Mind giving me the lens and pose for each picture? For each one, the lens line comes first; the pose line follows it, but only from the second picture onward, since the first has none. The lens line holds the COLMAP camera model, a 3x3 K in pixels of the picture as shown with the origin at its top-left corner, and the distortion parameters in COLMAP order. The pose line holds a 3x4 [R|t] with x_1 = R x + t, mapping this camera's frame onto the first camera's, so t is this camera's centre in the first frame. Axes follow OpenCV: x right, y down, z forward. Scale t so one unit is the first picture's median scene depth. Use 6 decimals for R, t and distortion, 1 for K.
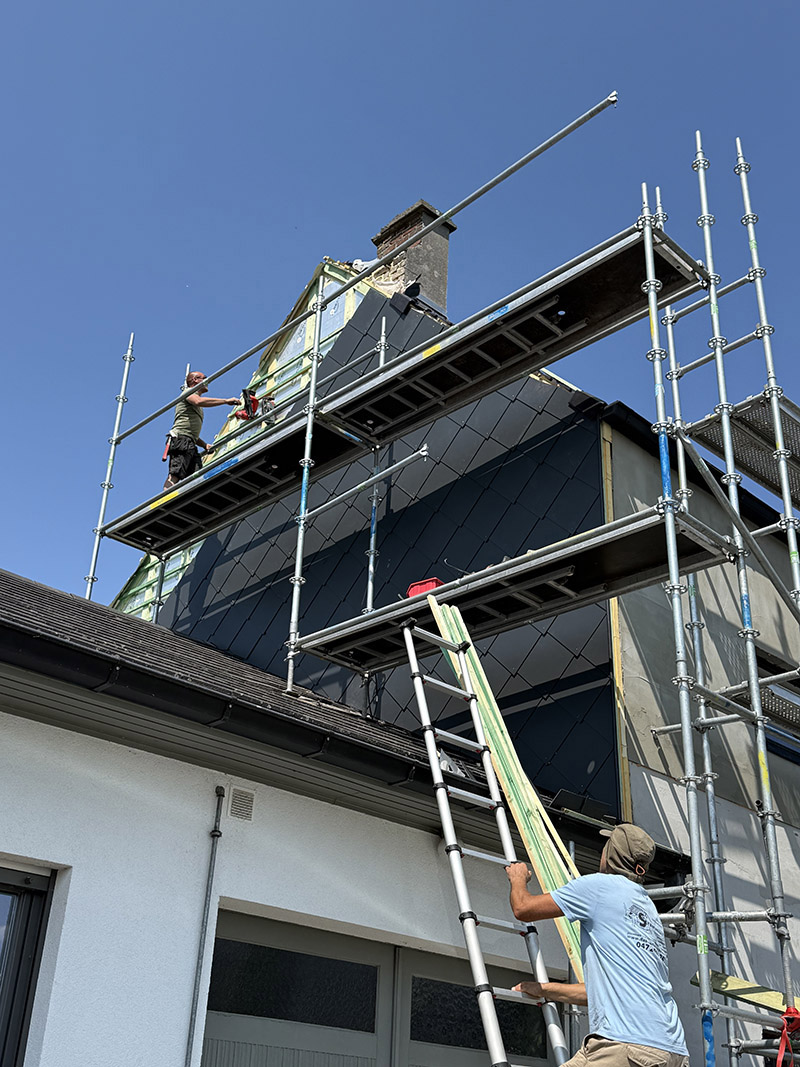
lens RADIAL K [[1183.3, 0, 402.8], [0, 1183.3, 527.3], [0, 0, 1]] dist [0.122152, -0.253976]
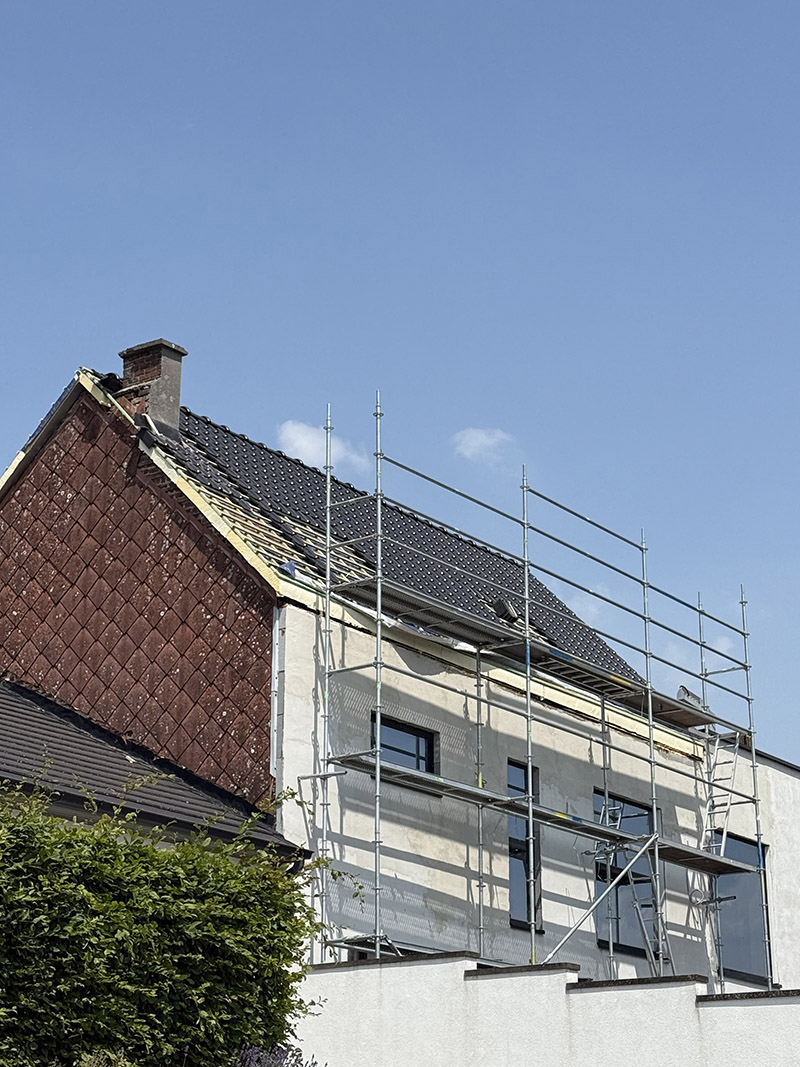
lens RADIAL K [[2057.6, 0, 400.0], [0, 2057.6, 533.5], [0, 0, 1]] dist [0.070050, -0.020229]
pose [[0.984545, 0.016320, 0.174368, -0.261599], [-0.044772, 0.986018, 0.160514, -0.998895], [-0.169310, -0.165840, 0.971510, -2.822931]]
